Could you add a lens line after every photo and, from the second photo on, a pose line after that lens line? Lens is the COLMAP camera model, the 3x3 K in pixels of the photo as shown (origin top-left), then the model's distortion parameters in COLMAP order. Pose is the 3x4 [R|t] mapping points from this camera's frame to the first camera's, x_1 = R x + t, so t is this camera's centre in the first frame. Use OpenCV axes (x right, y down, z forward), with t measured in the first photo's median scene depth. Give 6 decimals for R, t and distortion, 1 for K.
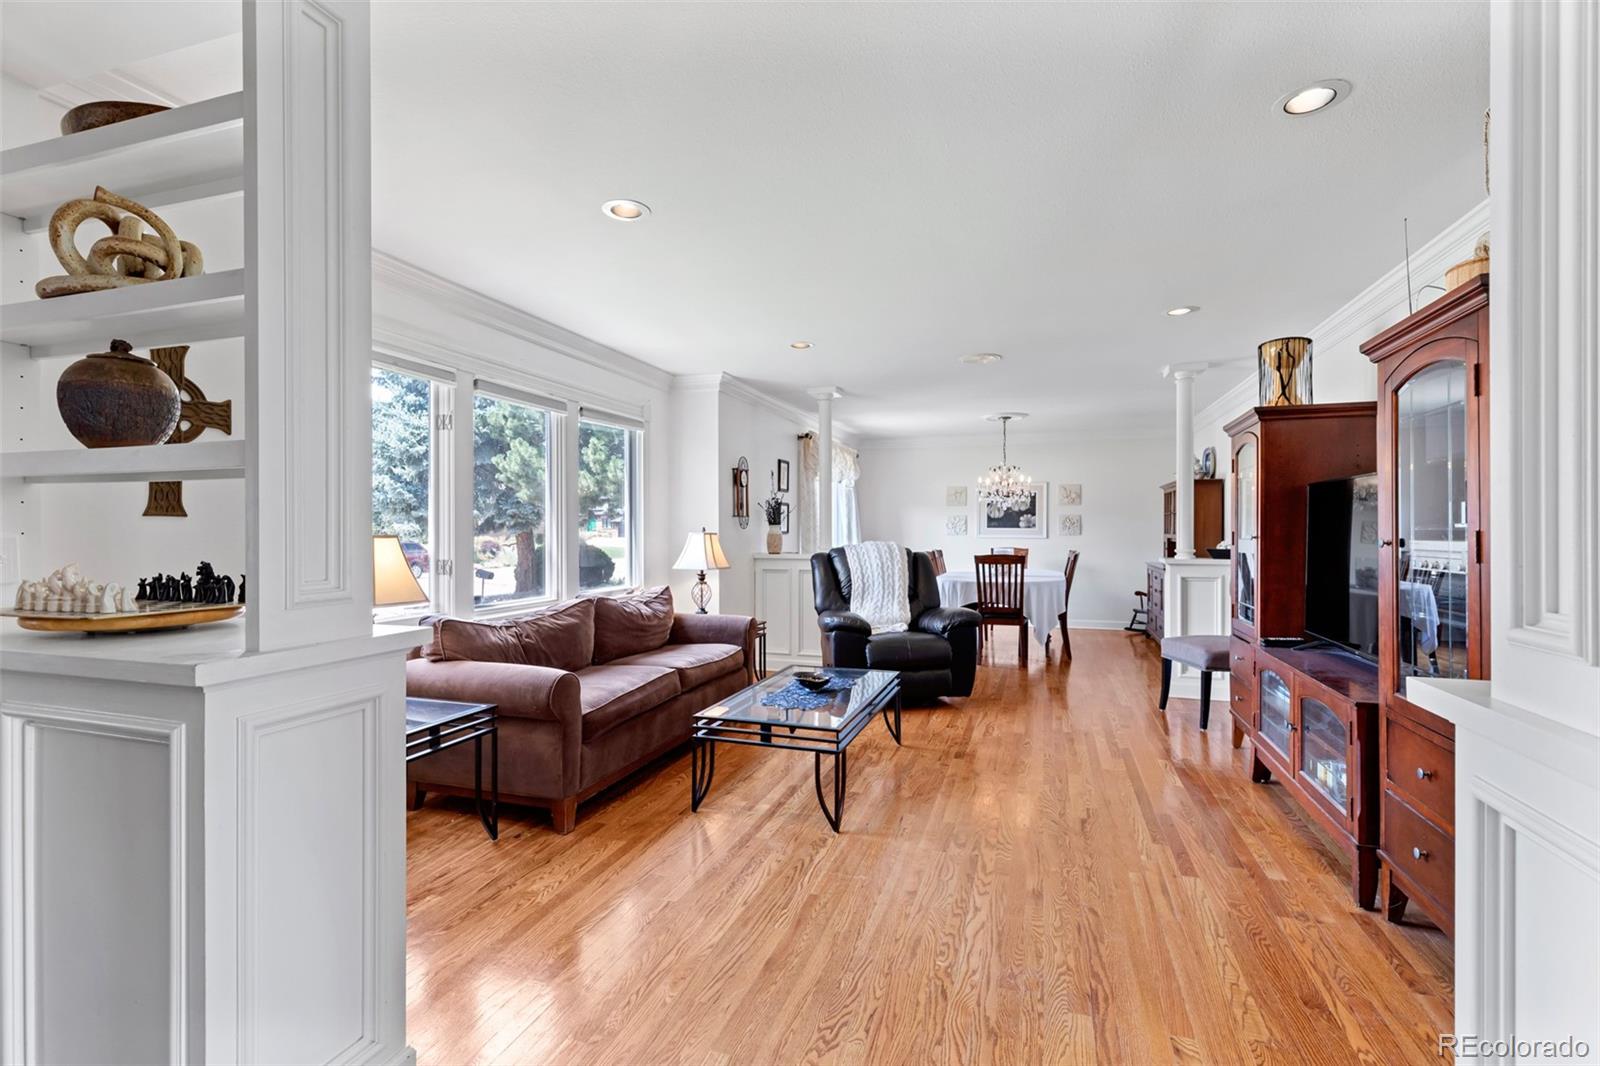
lens RADIAL K [[729.4, 0, 800.0], [0, 729.4, 533.0], [0, 0, 1]] dist [0.003082, 0.000234]
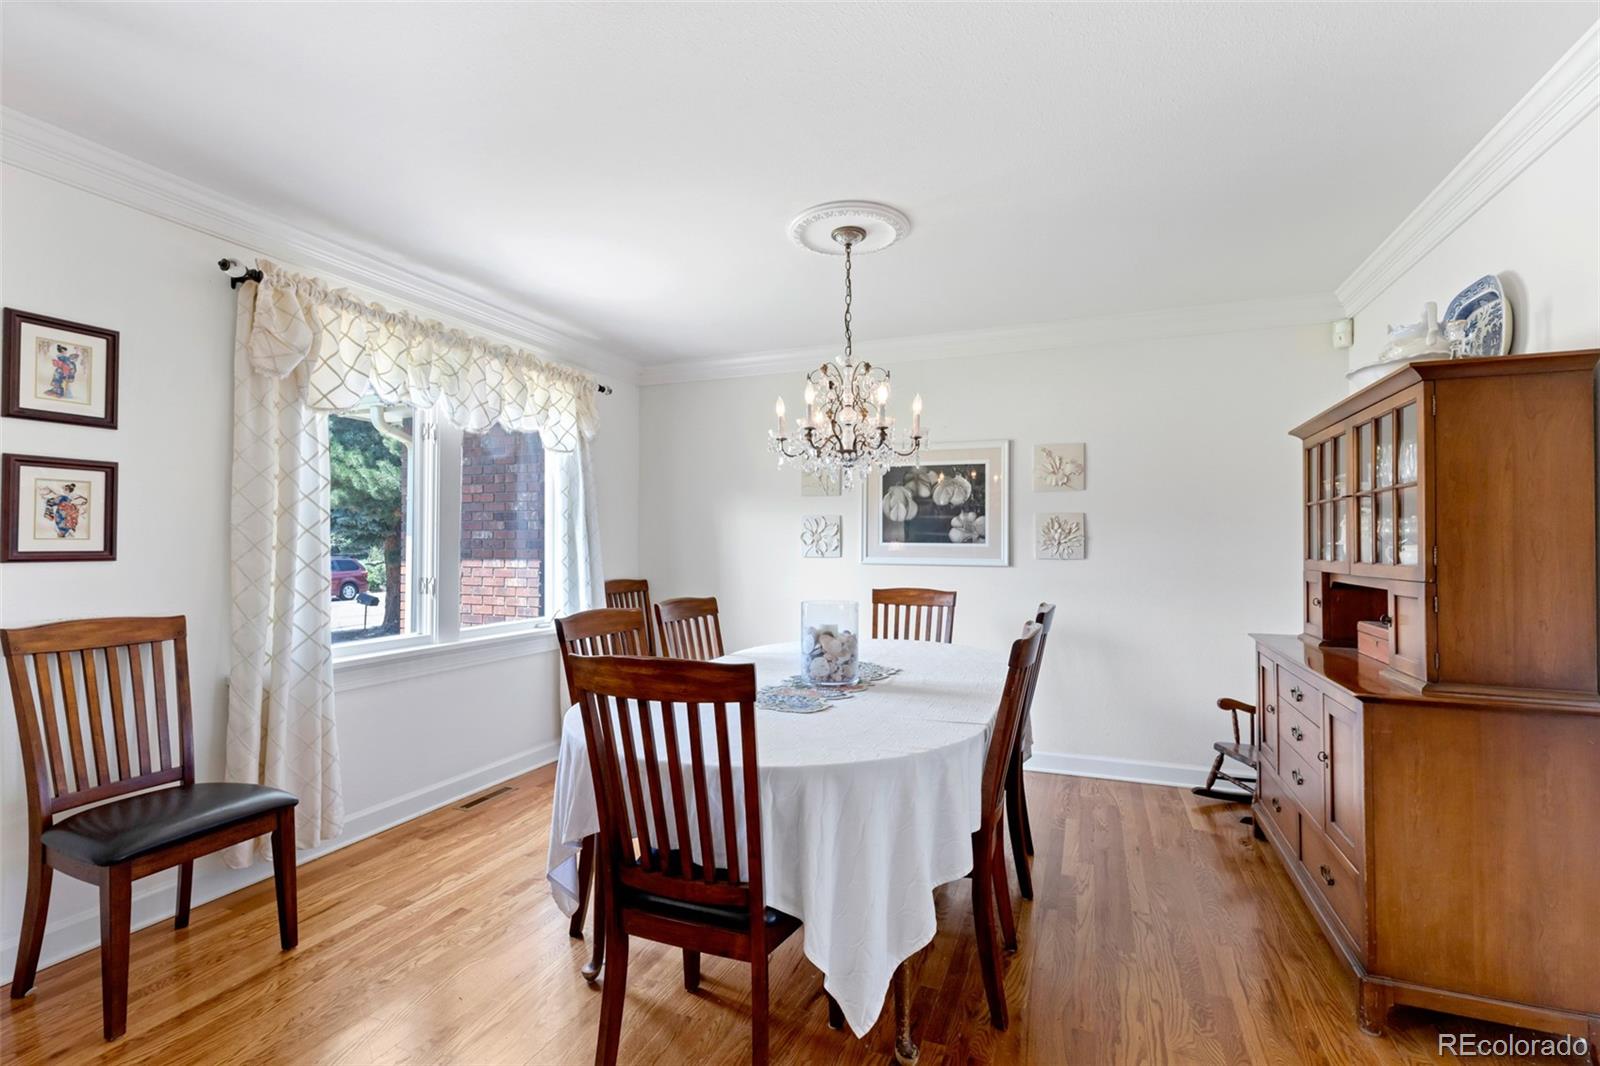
lens RADIAL K [[727.5, 0, 791.5], [0, 727.5, 534.4], [0, 0, 1]] dist [-0.001912, -0.000218]
pose [[0.997326, 0.003205, -0.073005, 0.241407], [-0.004874, 0.999731, -0.022690, -0.001259], [0.072913, 0.022985, 0.997073, 0.554446]]
